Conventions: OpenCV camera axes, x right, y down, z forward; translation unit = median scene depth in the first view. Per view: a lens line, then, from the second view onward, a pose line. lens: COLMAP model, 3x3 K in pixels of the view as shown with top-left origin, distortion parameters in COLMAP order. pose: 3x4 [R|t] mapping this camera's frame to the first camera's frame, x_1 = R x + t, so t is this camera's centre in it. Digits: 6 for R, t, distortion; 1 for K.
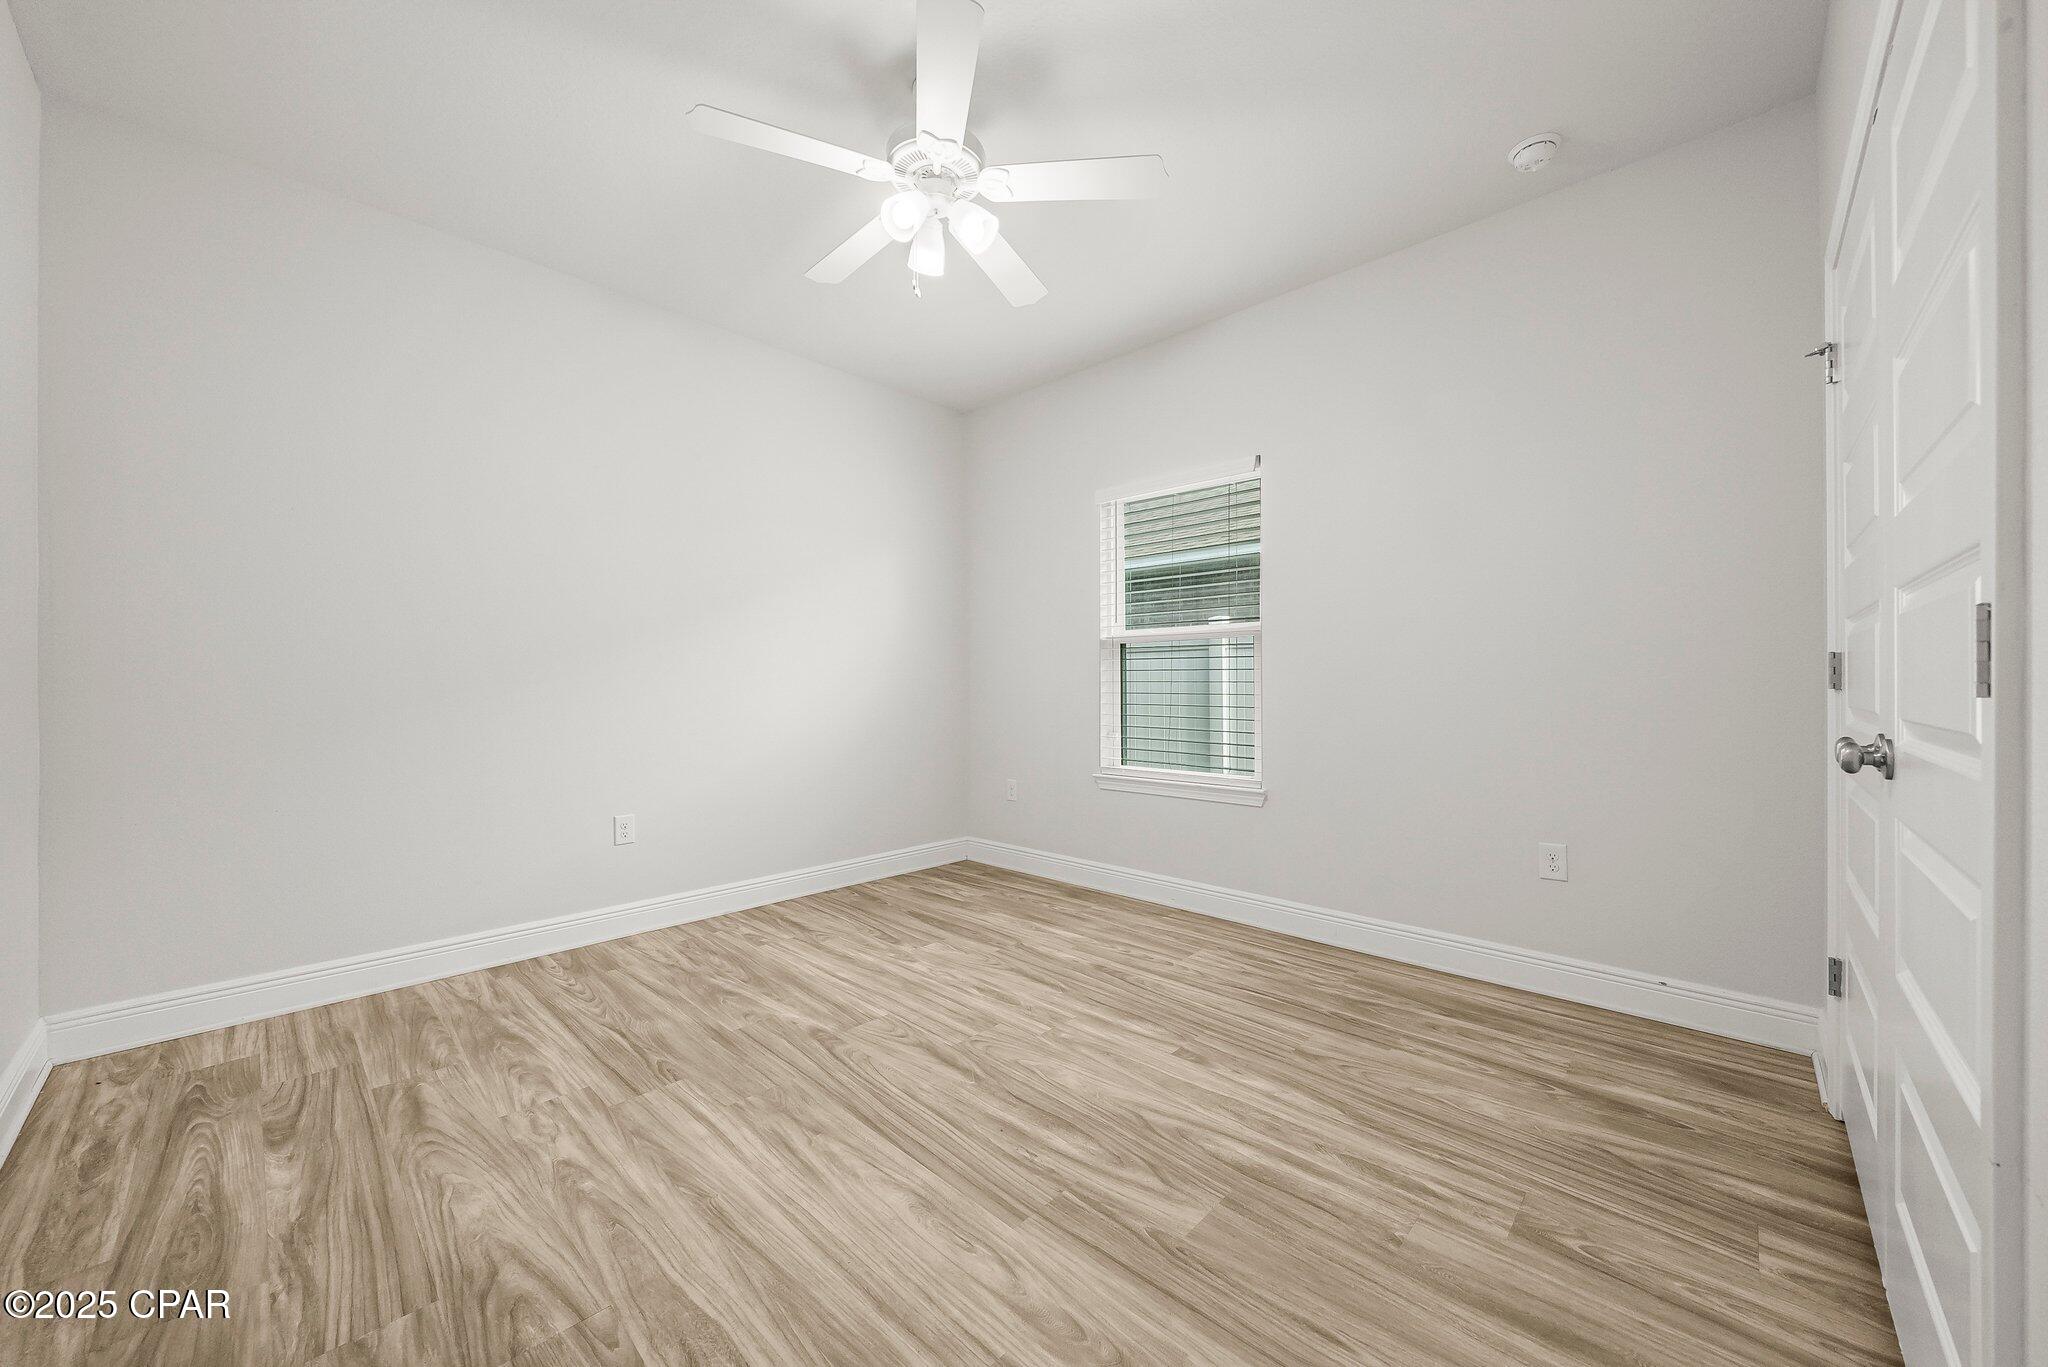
lens RADIAL K [[748.4, 0, 1020.5], [0, 748.4, 688.0], [0, 0, 1]] dist [-0.001360, -0.000167]
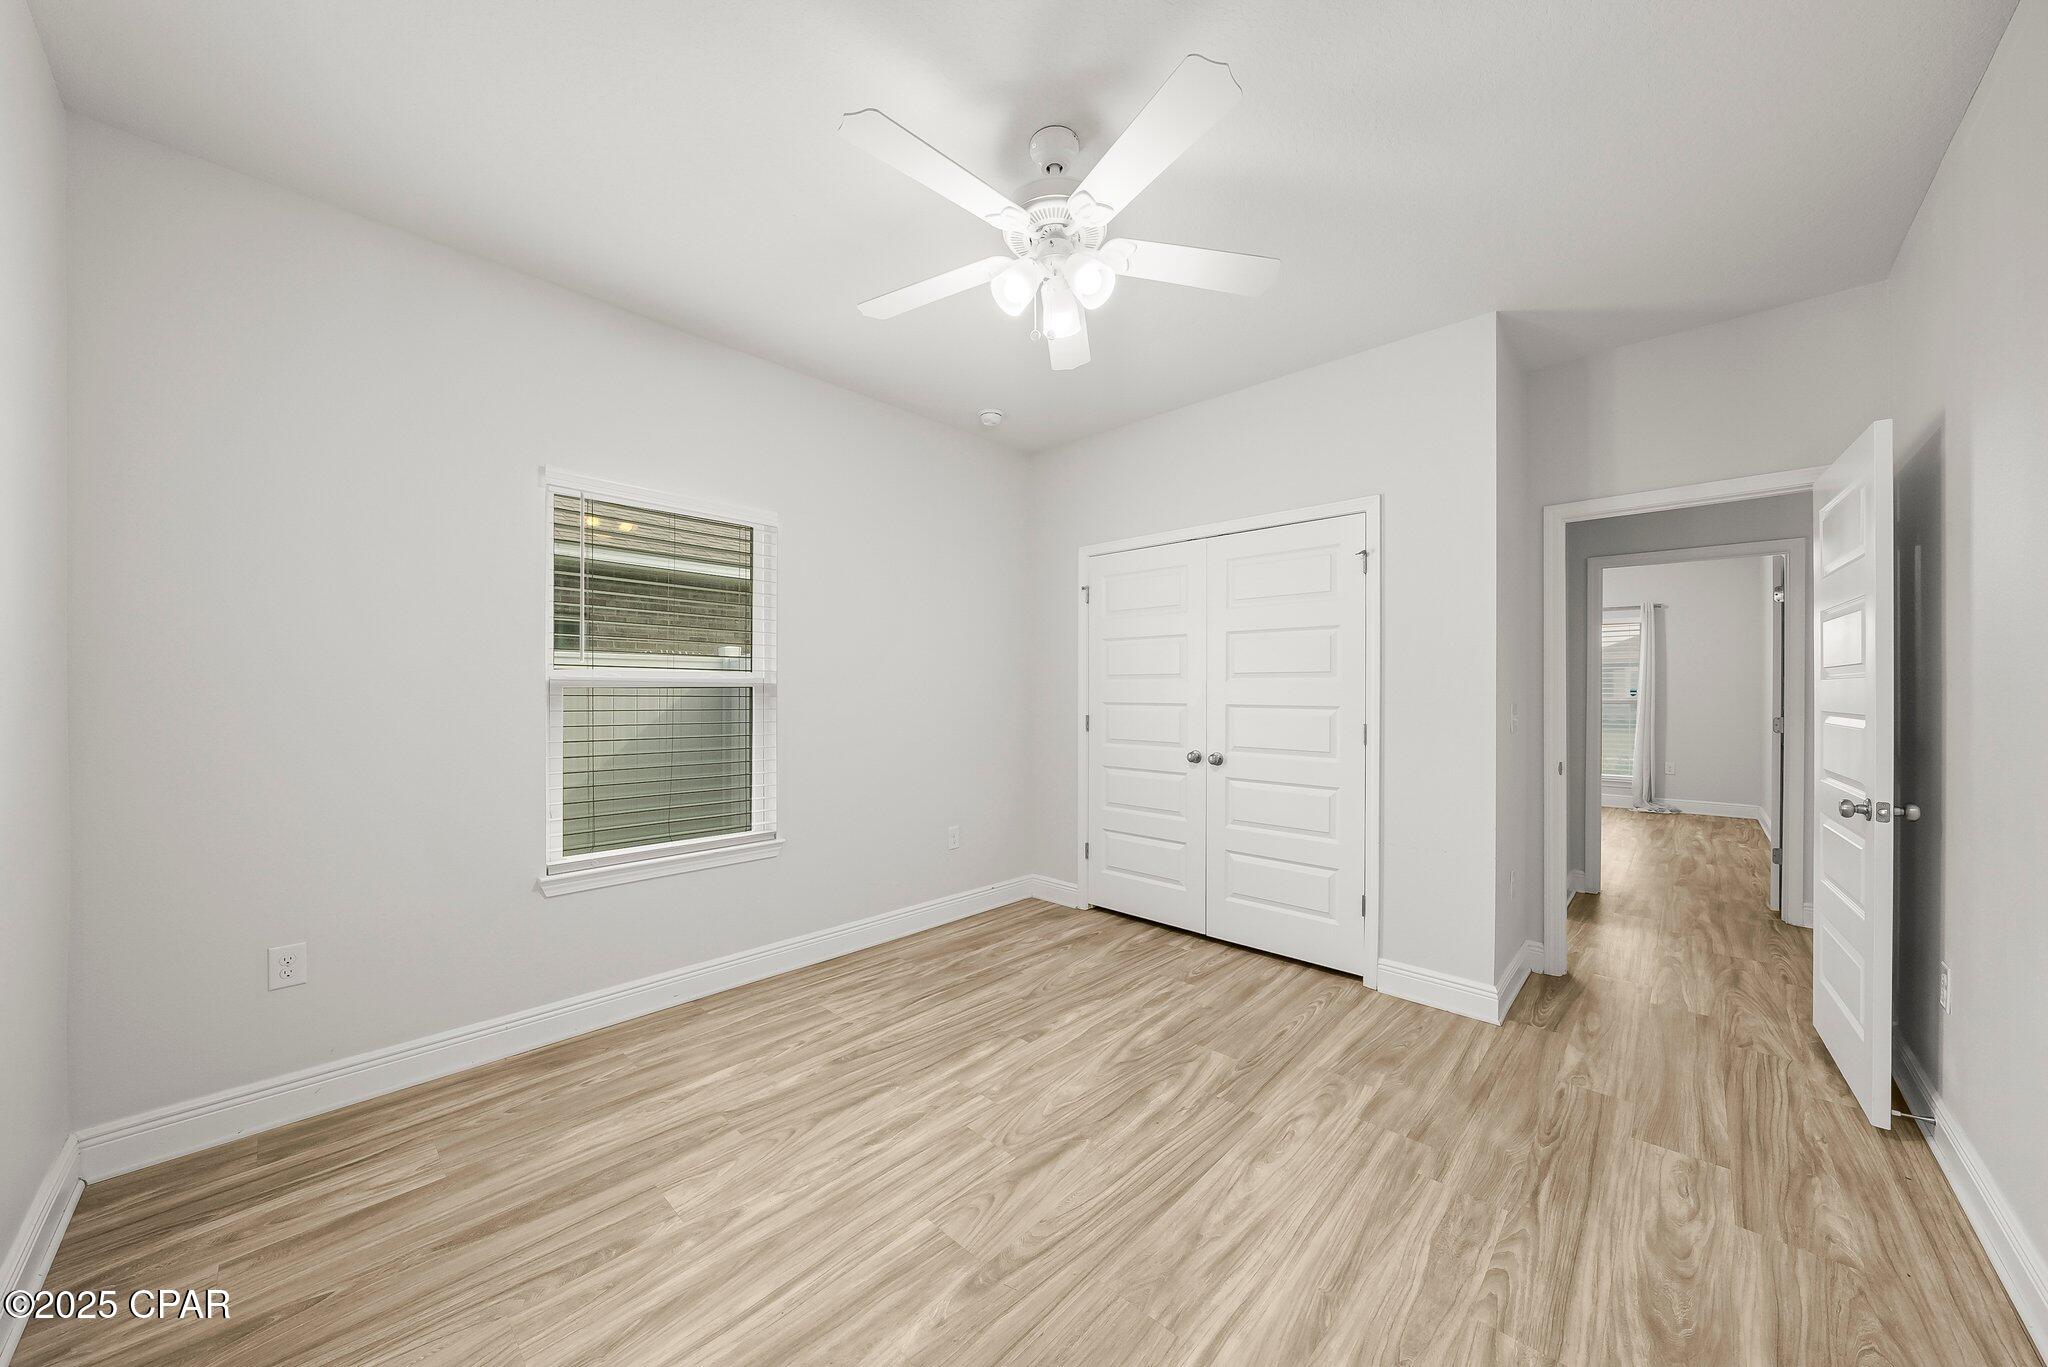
lens RADIAL K [[707.6, 0, 1022.4], [0, 707.6, 694.5], [0, 0, 1]] dist [-0.005042, -0.000244]
pose [[-0.005694, -0.000750, 0.999984, -0.989551], [-0.001136, 0.999999, 0.000744, -0.096915], [-0.999983, -0.001132, -0.005695, 1.024036]]
